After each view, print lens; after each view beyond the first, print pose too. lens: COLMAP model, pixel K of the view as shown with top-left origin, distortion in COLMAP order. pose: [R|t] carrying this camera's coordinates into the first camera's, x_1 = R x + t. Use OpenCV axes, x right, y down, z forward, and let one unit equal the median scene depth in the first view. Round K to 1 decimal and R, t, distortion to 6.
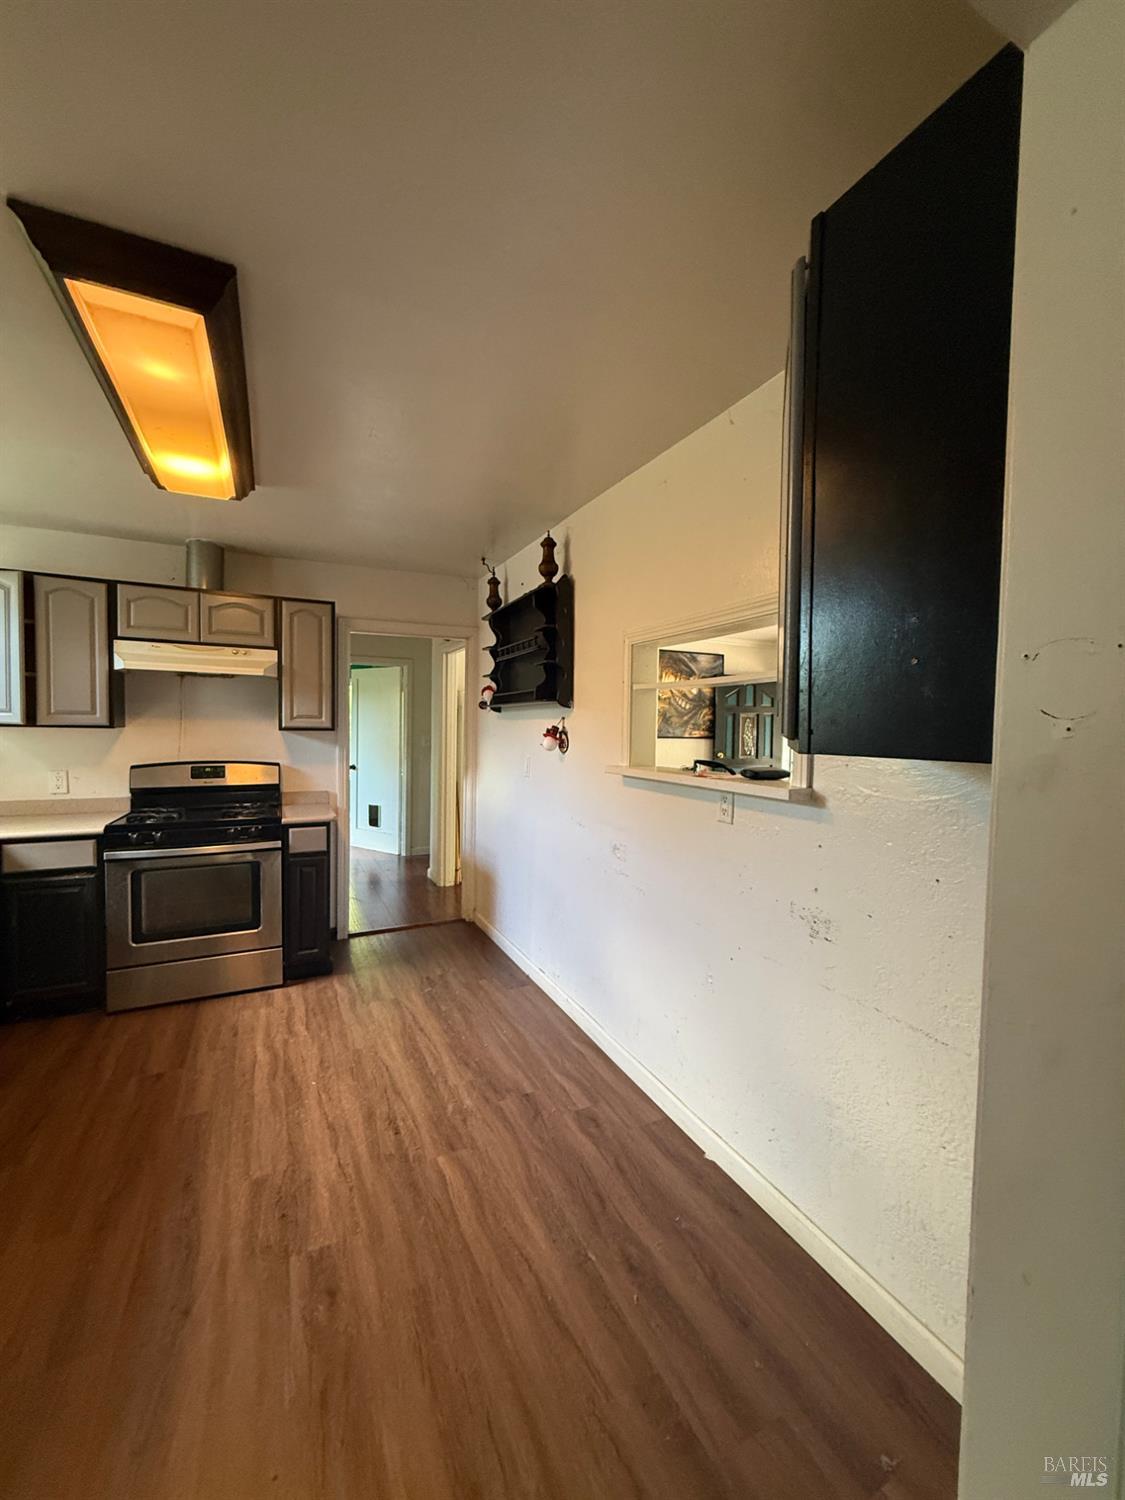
lens RADIAL K [[600.0, 0, 566.2], [0, 600.0, 748.0], [0, 0, 1]] dist [-0.001760, 0.000394]
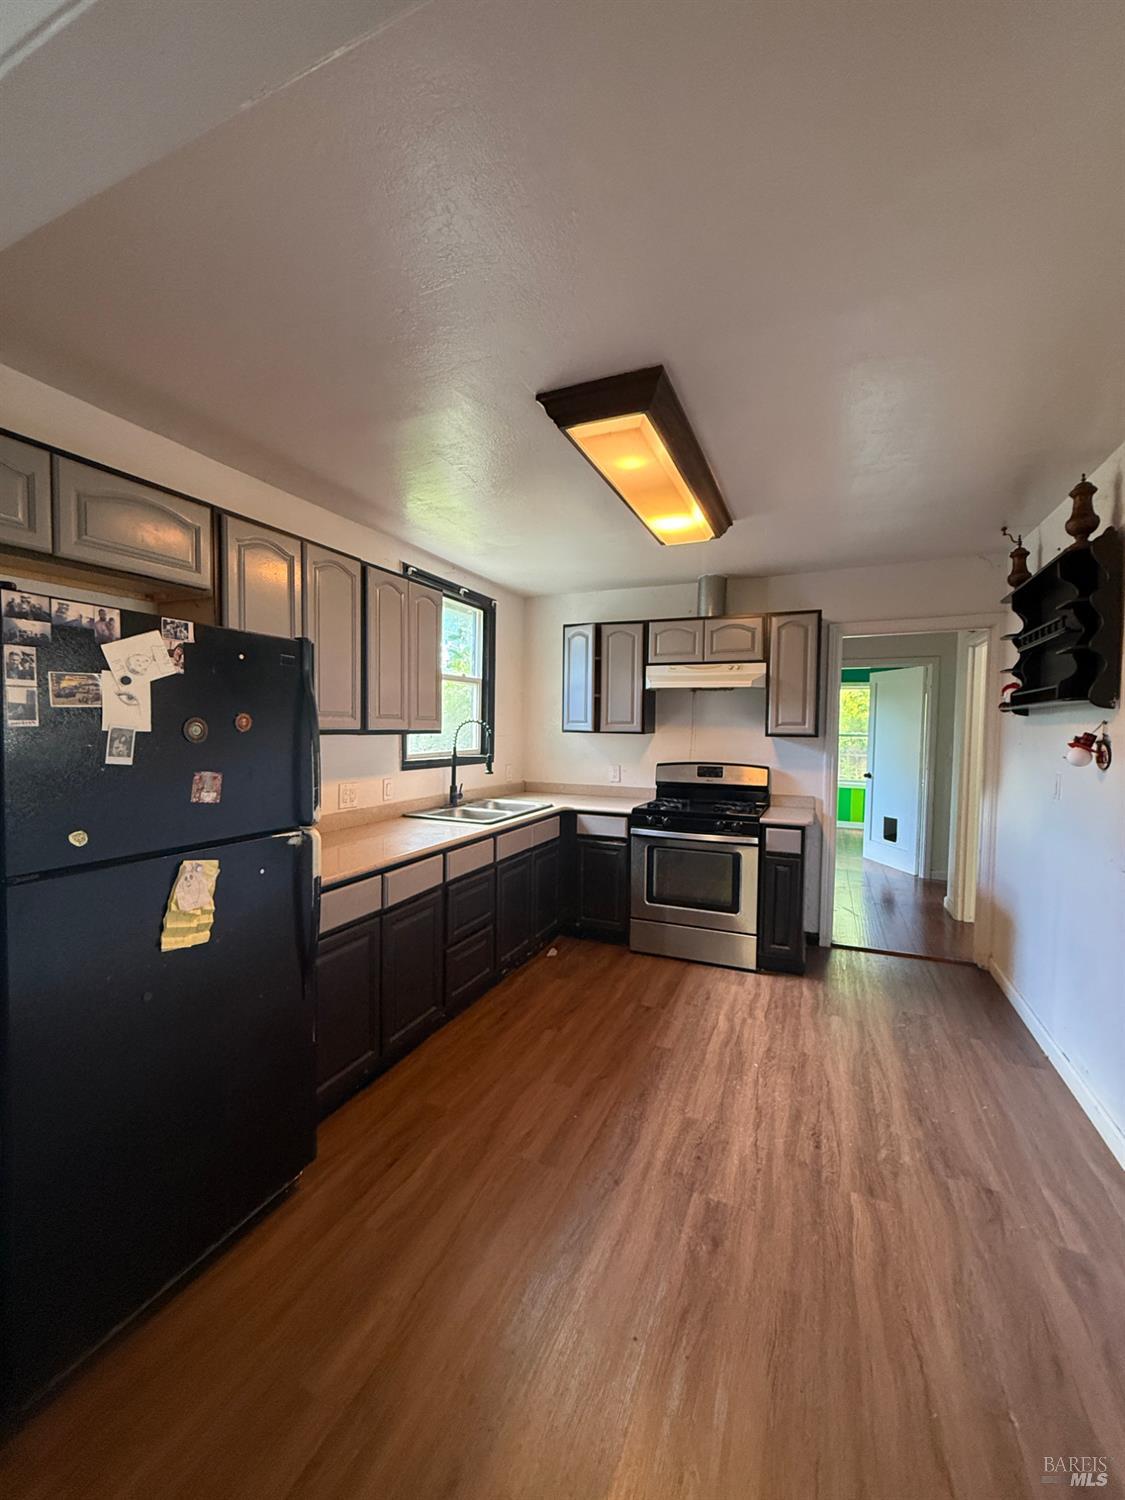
lens RADIAL K [[600.0, 0, 560.0], [0, 600.0, 748.8], [0, 0, 1]] dist [-0.001760, 0.000394]
pose [[0.648541, 0.022147, -0.760857, 0.125244], [-0.028842, 0.999574, 0.004512, -0.001880], [0.760633, 0.019018, 0.648904, 0.019933]]
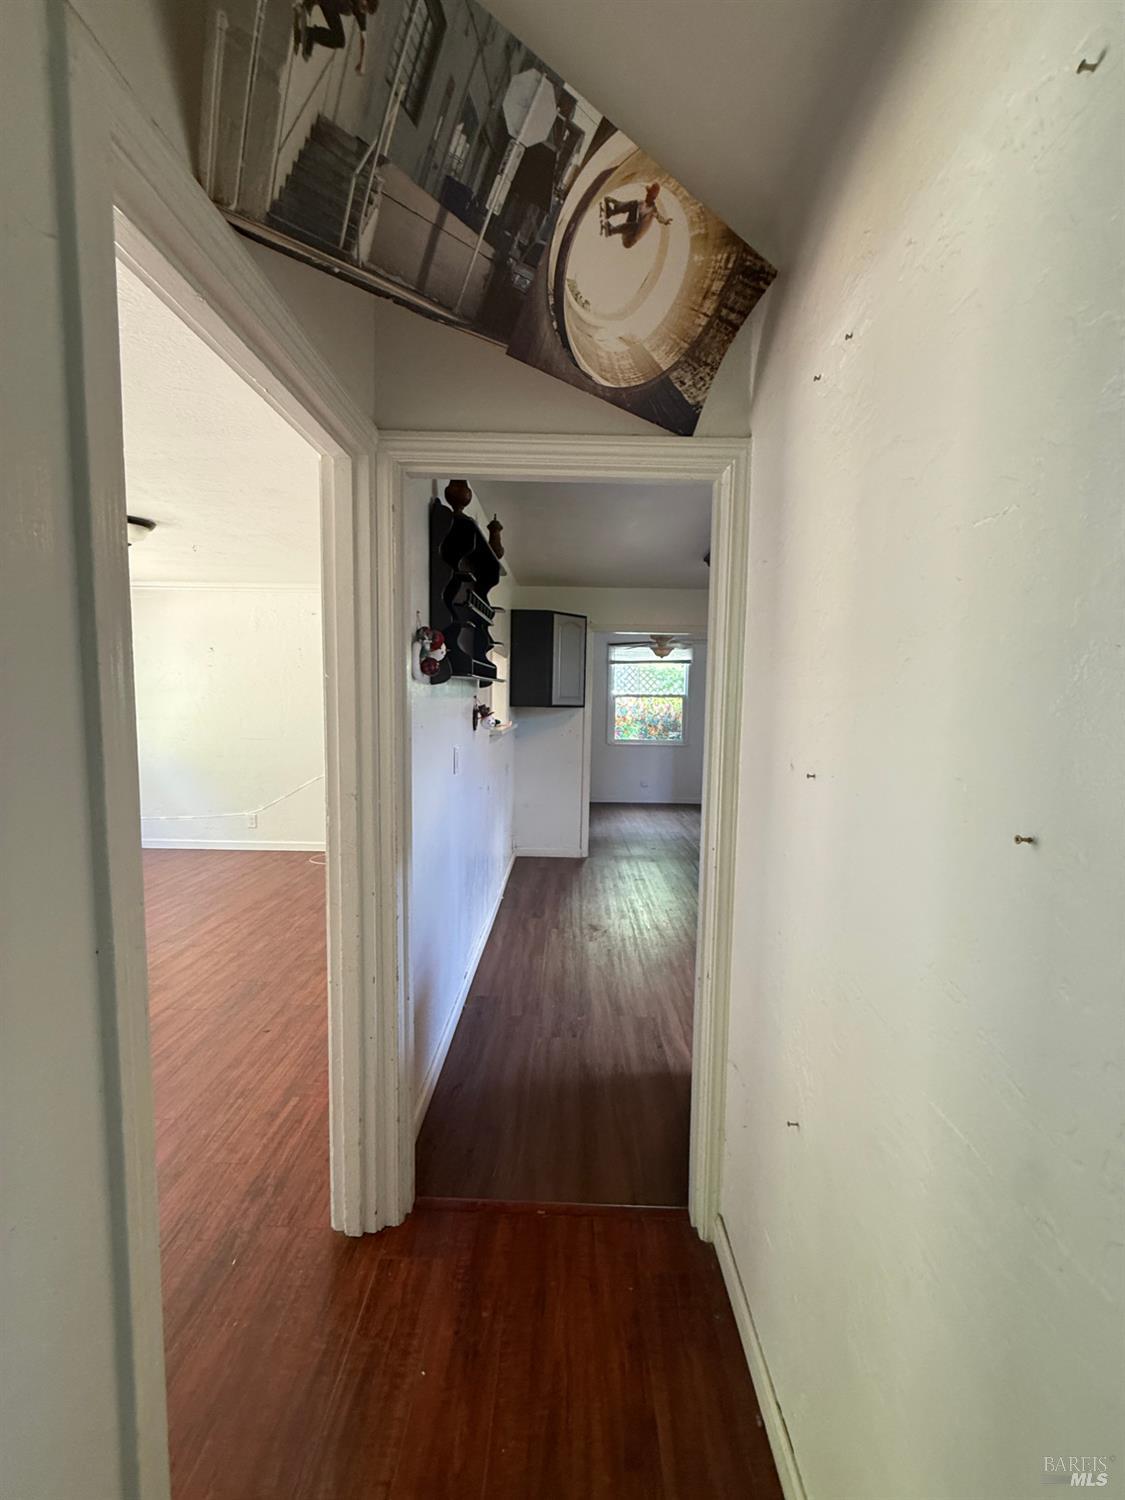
lens RADIAL K [[600.0, 0, 566.6], [0, 600.0, 750.3], [0, 0, 1]] dist [-0.001760, 0.000394]
pose [[-0.893718, -0.064248, 0.444006, -0.621714], [-0.009744, 0.992239, 0.123966, -0.086751], [-0.448524, 0.106464, -0.887407, 1.896934]]
